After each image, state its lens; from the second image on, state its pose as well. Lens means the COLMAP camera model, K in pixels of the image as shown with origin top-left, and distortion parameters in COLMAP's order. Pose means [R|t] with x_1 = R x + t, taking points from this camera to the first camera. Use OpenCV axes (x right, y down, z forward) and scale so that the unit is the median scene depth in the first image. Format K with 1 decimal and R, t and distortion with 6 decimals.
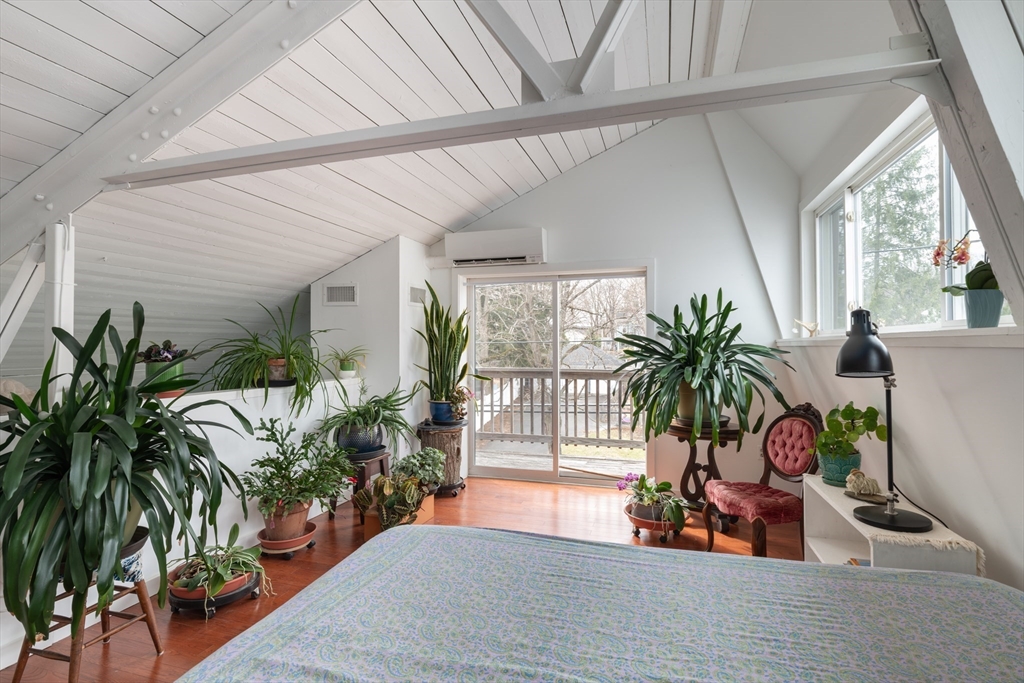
lens RADIAL K [[499.0, 0, 512.6], [0, 499.0, 335.2], [0, 0, 1]] dist [0.000058, -0.000150]
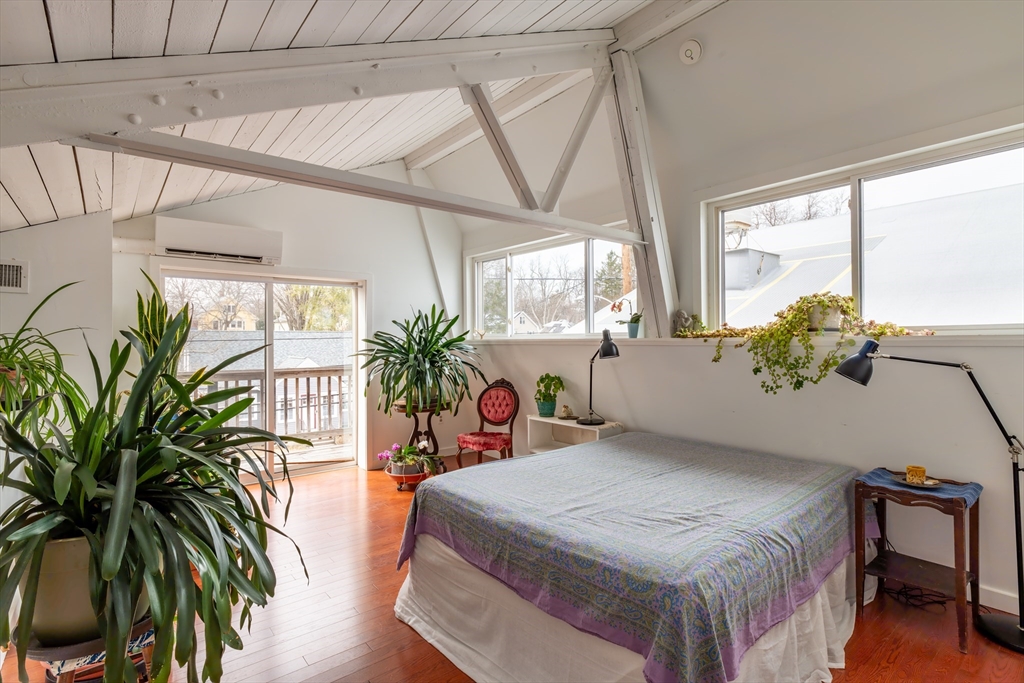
lens RADIAL K [[499.0, 0, 518.5], [0, 499.0, 341.8], [0, 0, 1]] dist [0.000058, -0.000150]
pose [[0.550254, -0.003748, 0.834989, -0.768972], [-0.012456, 0.999842, 0.012697, -0.011006], [-0.834904, -0.017387, 0.550120, 0.025957]]
